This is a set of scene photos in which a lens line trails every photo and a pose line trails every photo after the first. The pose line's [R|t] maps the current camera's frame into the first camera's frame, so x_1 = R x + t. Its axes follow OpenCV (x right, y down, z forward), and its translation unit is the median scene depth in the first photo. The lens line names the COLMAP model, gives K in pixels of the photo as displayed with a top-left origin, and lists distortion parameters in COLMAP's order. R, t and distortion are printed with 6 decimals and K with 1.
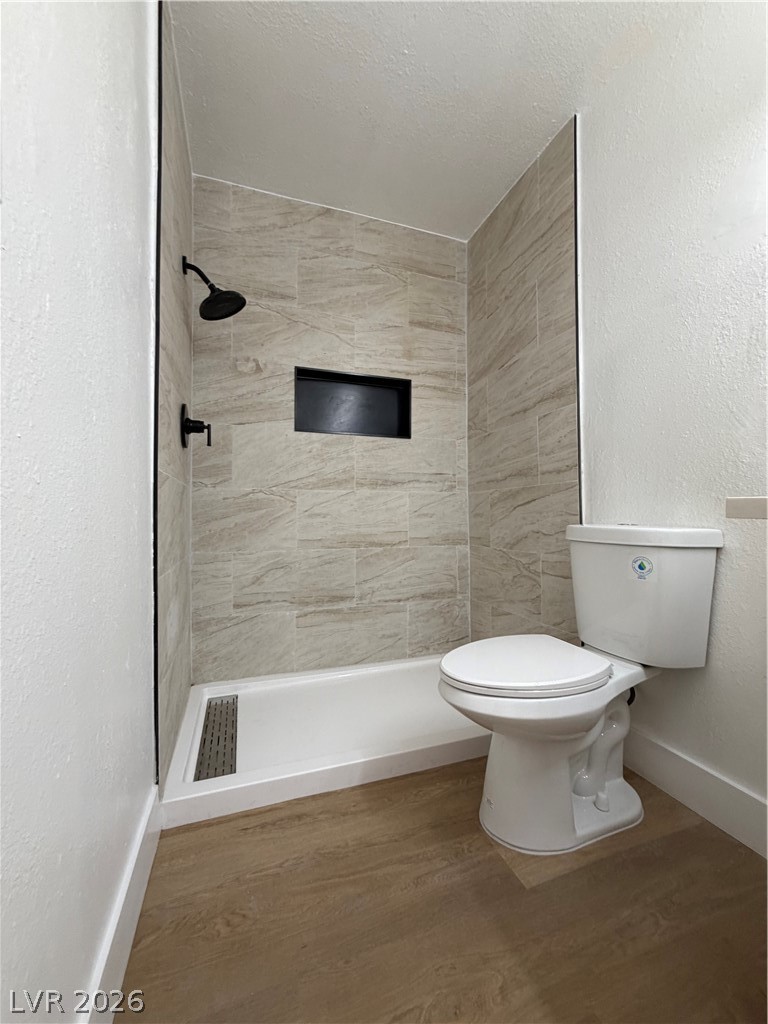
lens RADIAL K [[406.6, 0, 382.5], [0, 406.6, 508.4], [0, 0, 1]] dist [-0.000854, 0.000560]
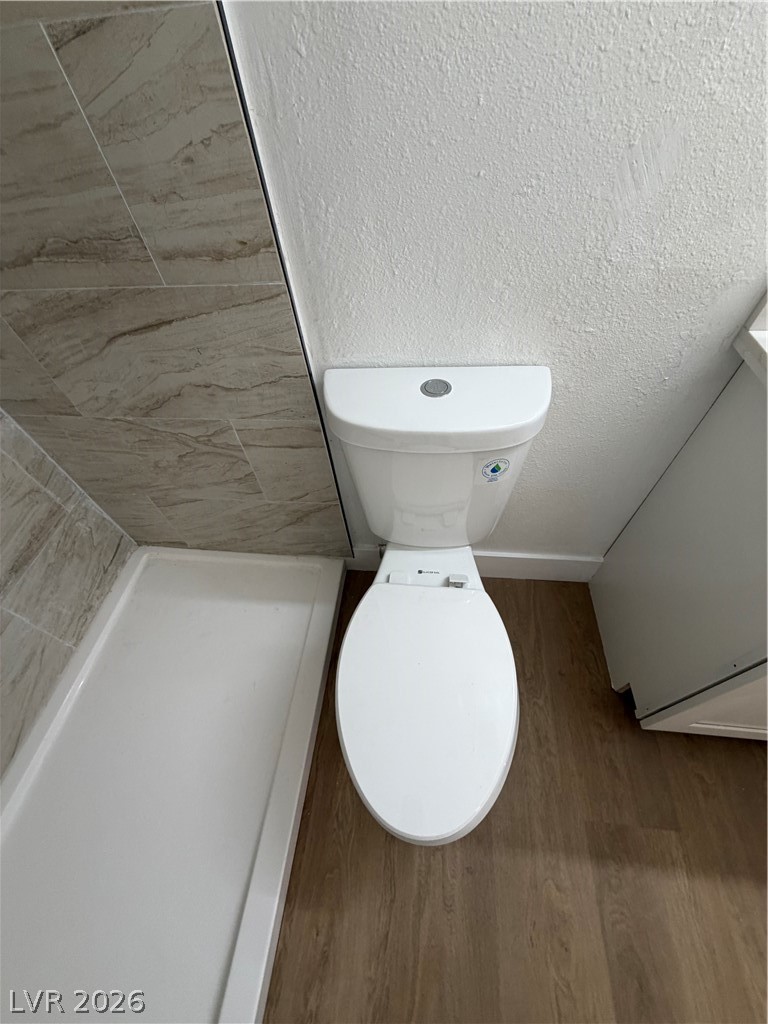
lens RADIAL K [[406.6, 0, 383.3], [0, 406.6, 509.1], [0, 0, 1]] dist [-0.000854, 0.000560]
pose [[0.426599, -0.724229, 0.541761, 0.090207], [0.050880, 0.617270, 0.785104, -0.210979], [-0.903008, -0.307360, 0.300176, 0.569473]]
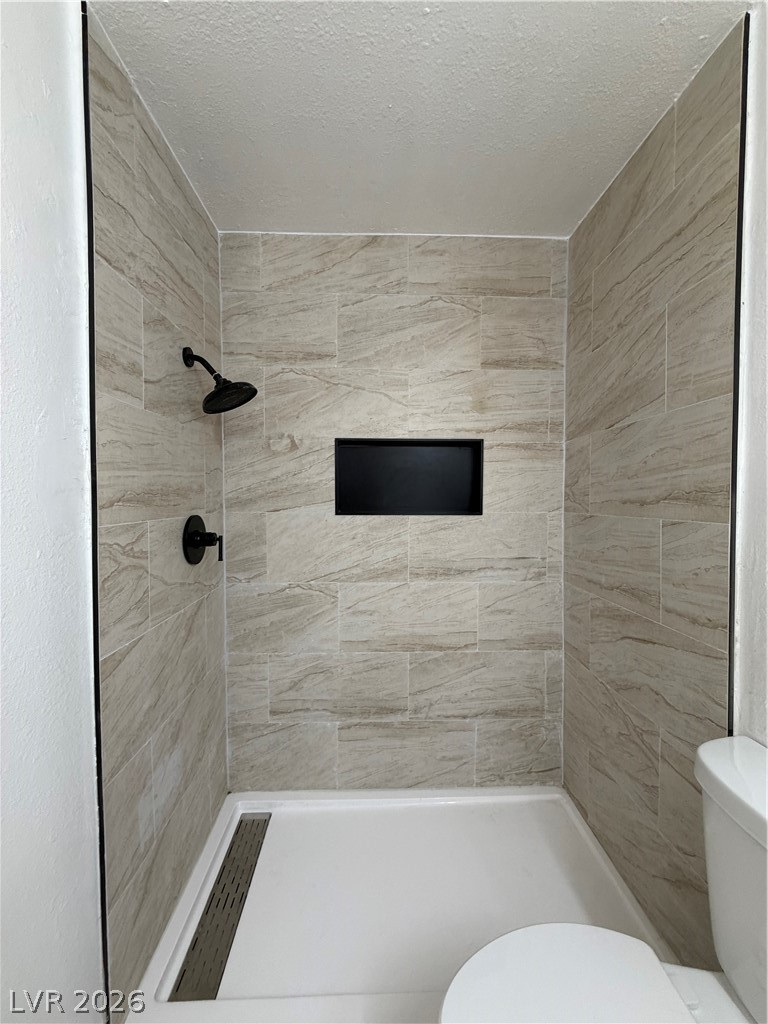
lens RADIAL K [[406.6, 0, 382.4], [0, 406.6, 509.3], [0, 0, 1]] dist [-0.000854, 0.000560]
pose [[0.954409, 0.012055, -0.298258, 0.138428], [0.002416, 0.998840, 0.048100, -0.255520], [0.298492, -0.046628, 0.953273, 0.230179]]
